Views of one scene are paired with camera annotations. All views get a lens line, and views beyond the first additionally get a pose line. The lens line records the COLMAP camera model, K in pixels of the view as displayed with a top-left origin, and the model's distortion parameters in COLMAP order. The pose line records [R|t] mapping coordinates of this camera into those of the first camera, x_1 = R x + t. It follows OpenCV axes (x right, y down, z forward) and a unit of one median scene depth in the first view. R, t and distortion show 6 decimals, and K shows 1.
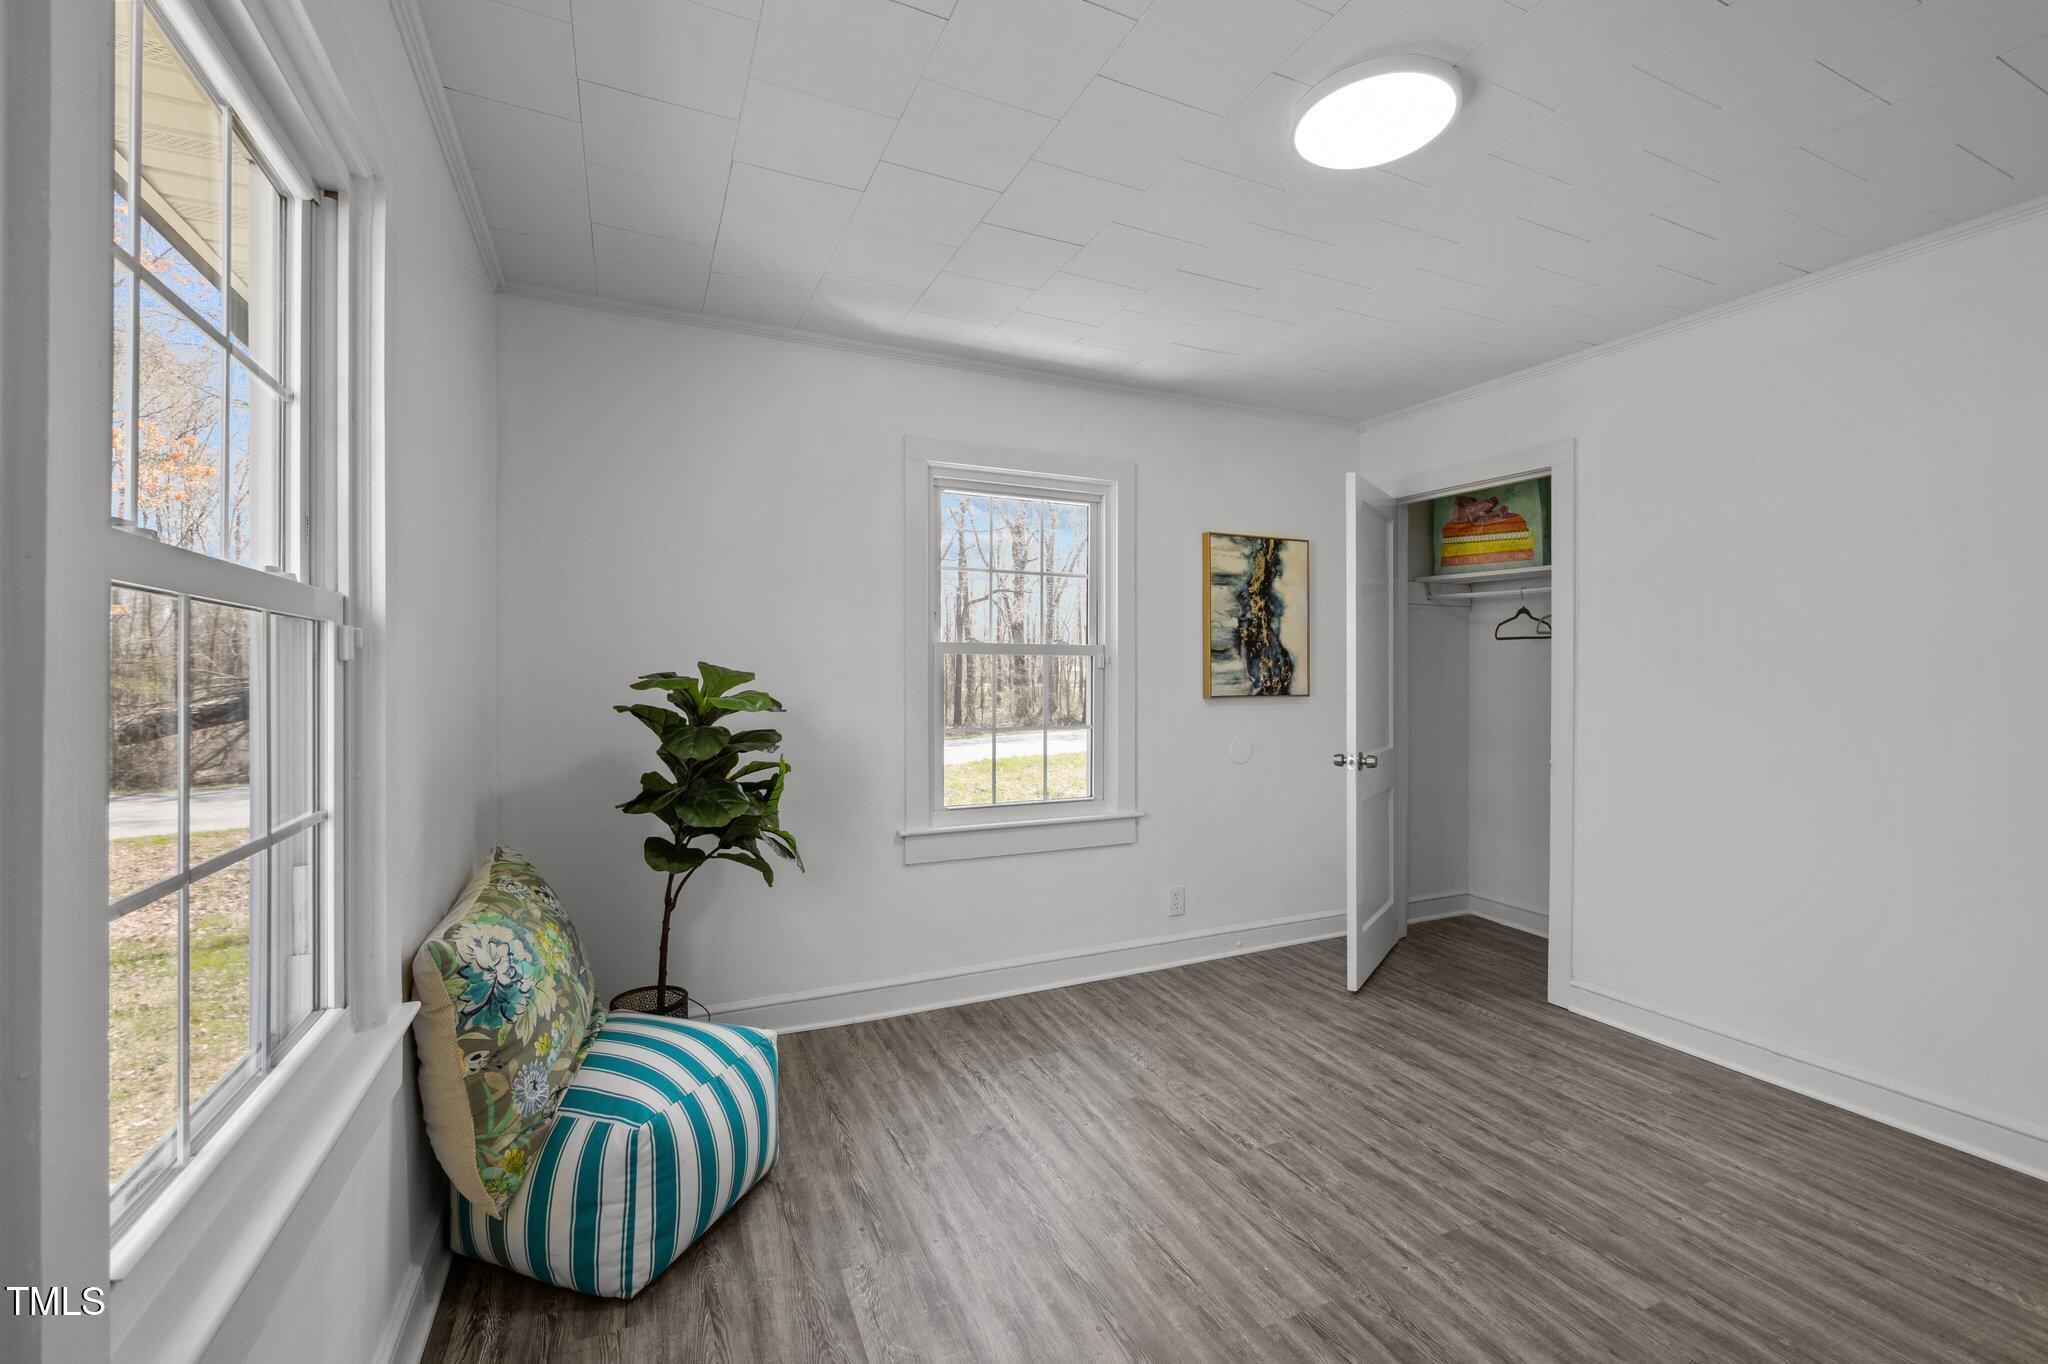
lens RADIAL K [[855.5, 0, 1013.7], [0, 855.5, 680.2], [0, 0, 1]] dist [-0.009026, 0.000546]
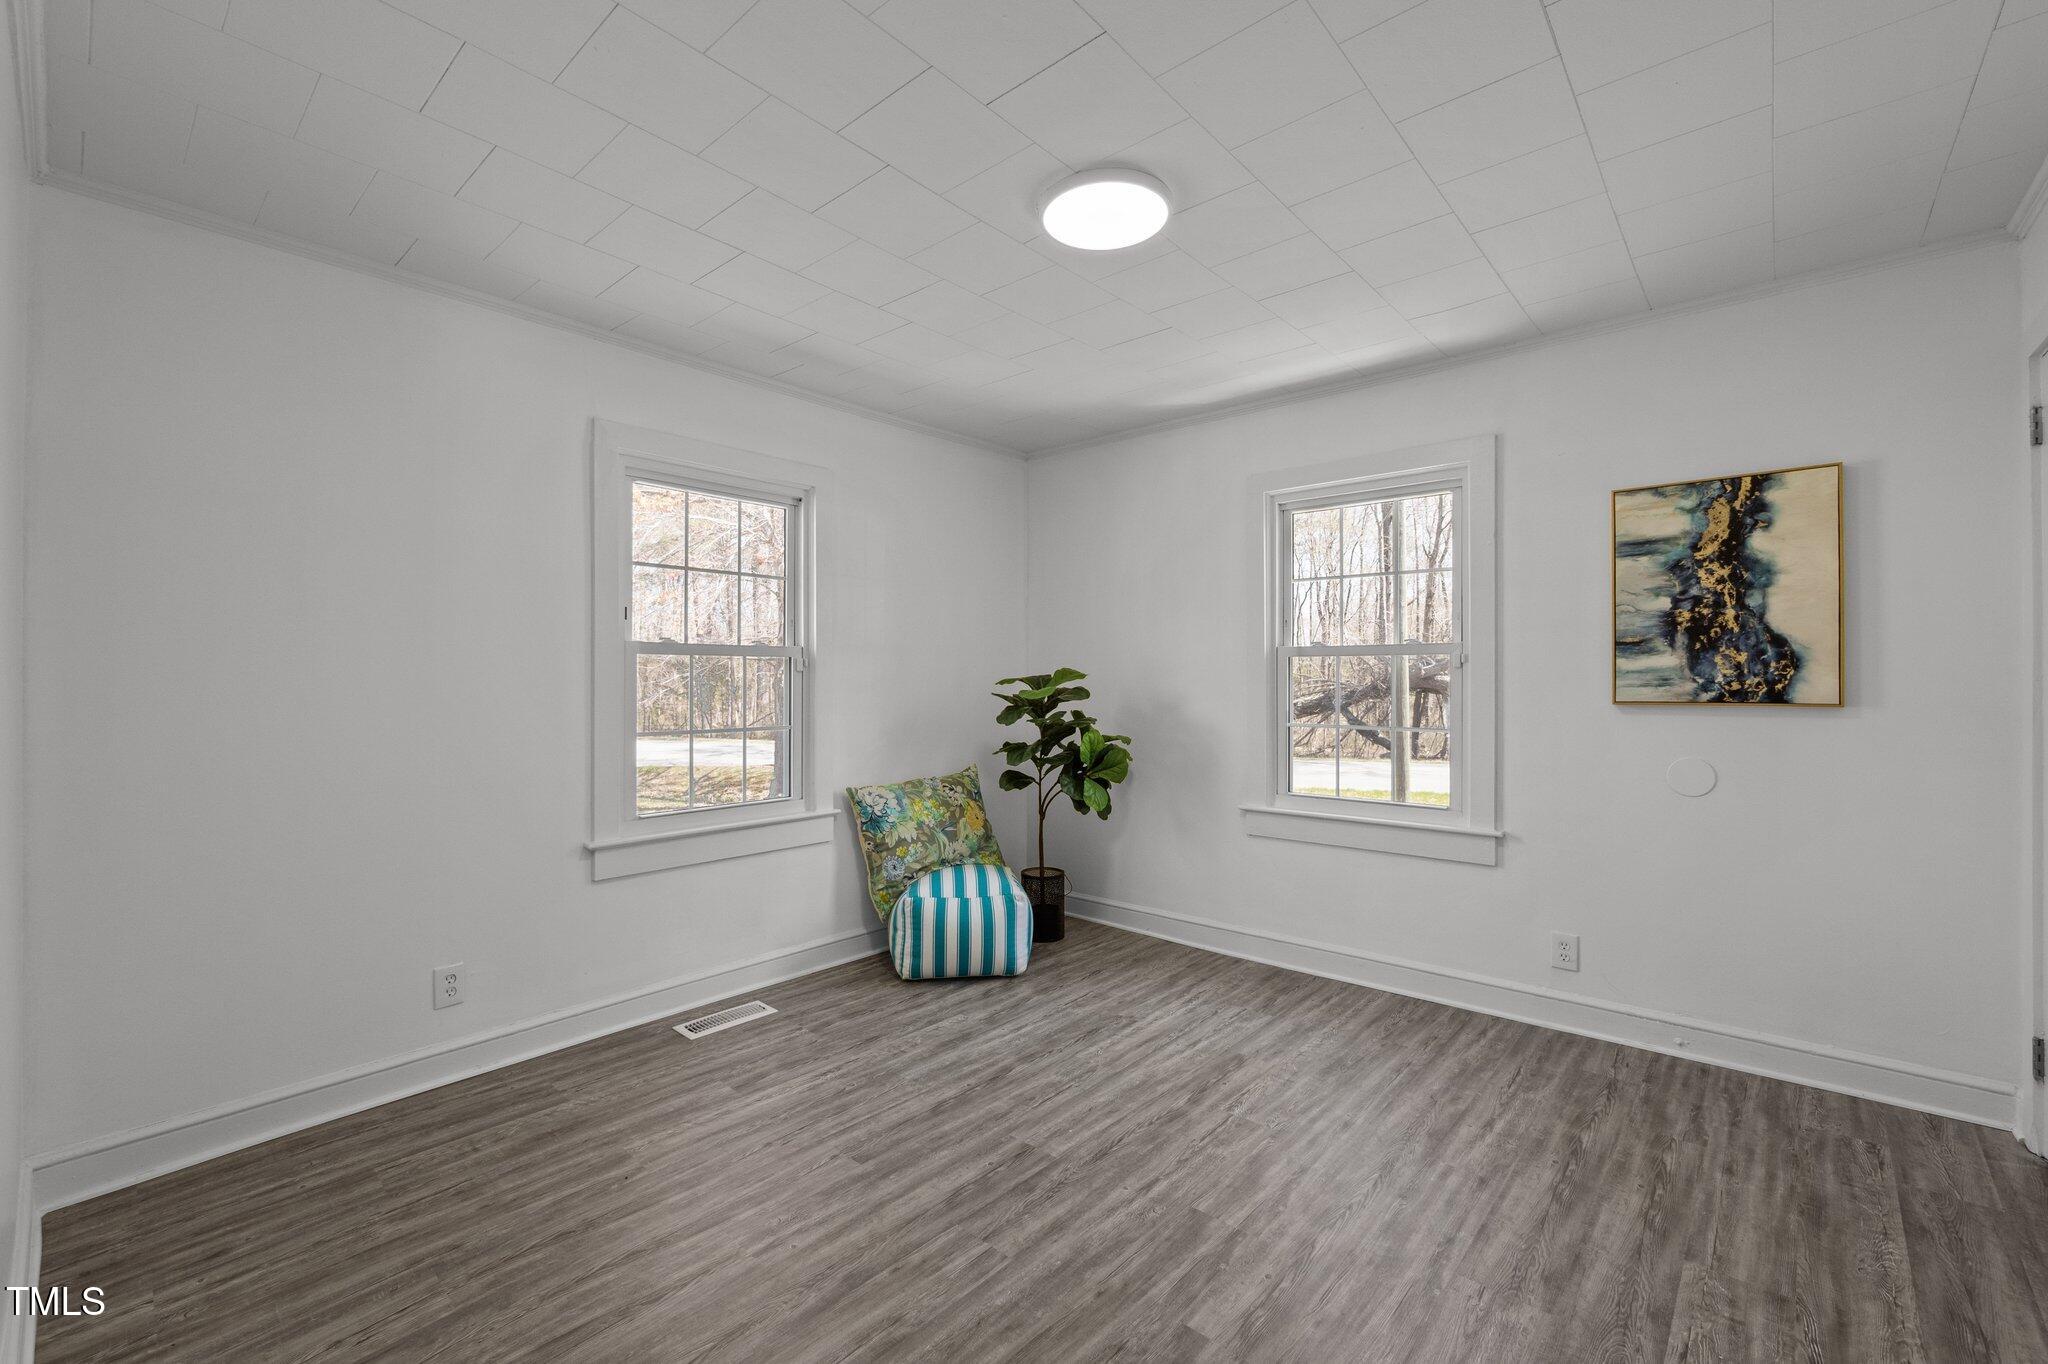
lens RADIAL K [[855.5, 0, 1027.5], [0, 855.5, 675.4], [0, 0, 1]] dist [-0.009026, 0.000546]
pose [[0.404008, -0.004523, -0.914744, 0.762554], [-0.002811, 0.999977, -0.006186, 0.001302], [0.914751, 0.005070, 0.403986, 0.211621]]
